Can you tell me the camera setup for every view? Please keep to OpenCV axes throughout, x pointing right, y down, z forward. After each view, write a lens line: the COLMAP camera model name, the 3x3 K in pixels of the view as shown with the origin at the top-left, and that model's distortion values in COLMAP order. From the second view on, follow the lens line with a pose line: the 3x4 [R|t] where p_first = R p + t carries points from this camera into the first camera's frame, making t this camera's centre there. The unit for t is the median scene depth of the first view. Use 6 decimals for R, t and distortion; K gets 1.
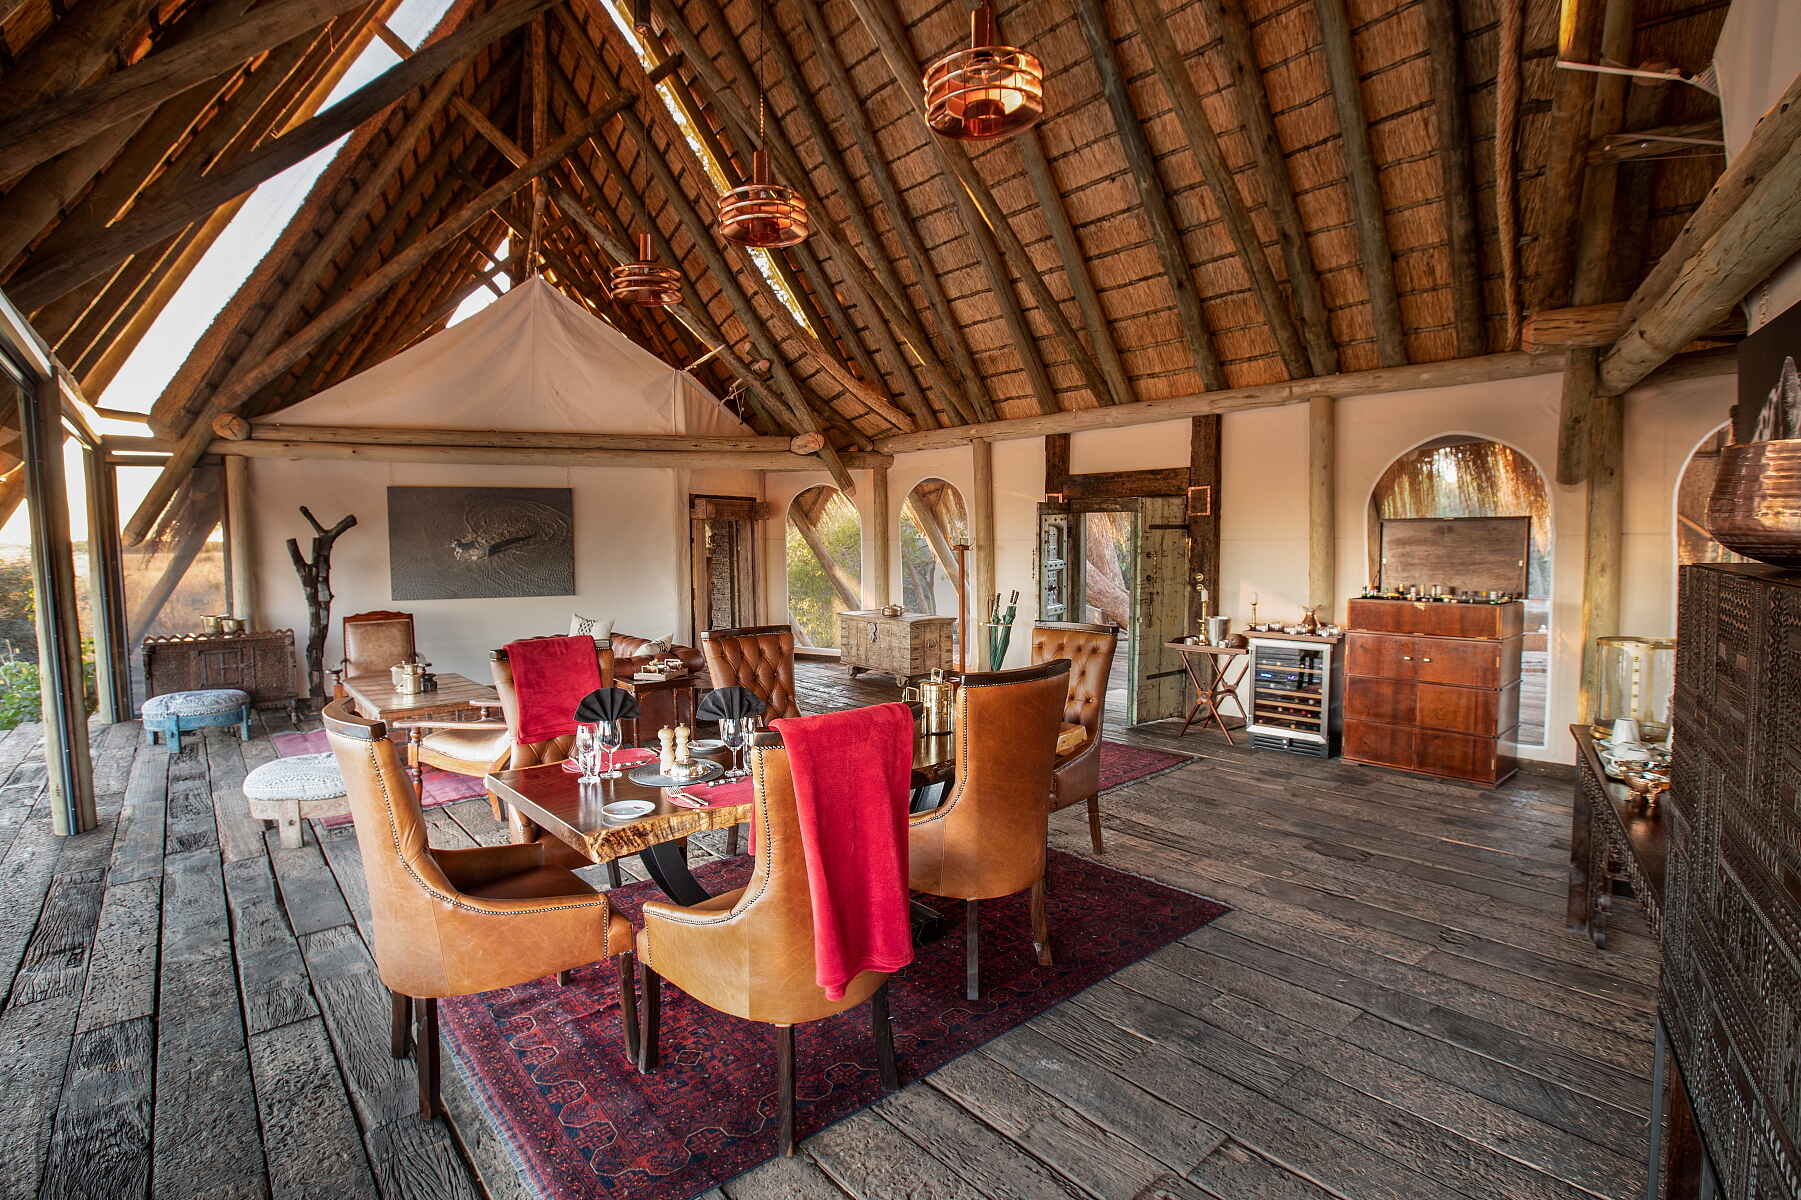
lens RADIAL K [[842.0, 0, 894.5], [0, 842.0, 606.9], [0, 0, 1]] dist [-0.046561, 0.015248]
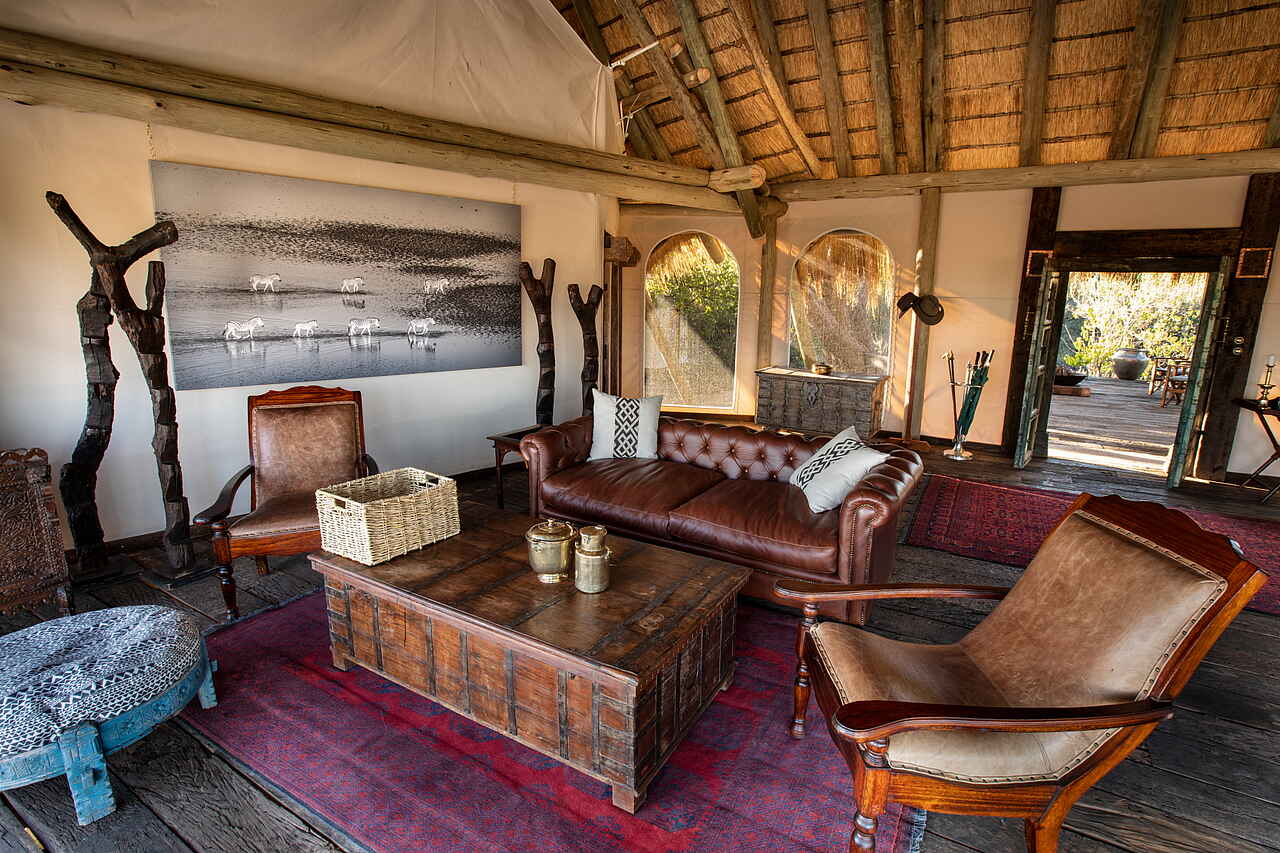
lens RADIAL K [[626.9, 0, 642.3], [0, 626.9, 425.7], [0, 0, 1]] dist [-0.032290, 0.009583]
pose [[0.937392, -0.047225, 0.345060, -0.530330], [0.006703, 0.993027, 0.117697, -0.022675], [-0.348212, -0.108015, 0.931172, 0.510625]]
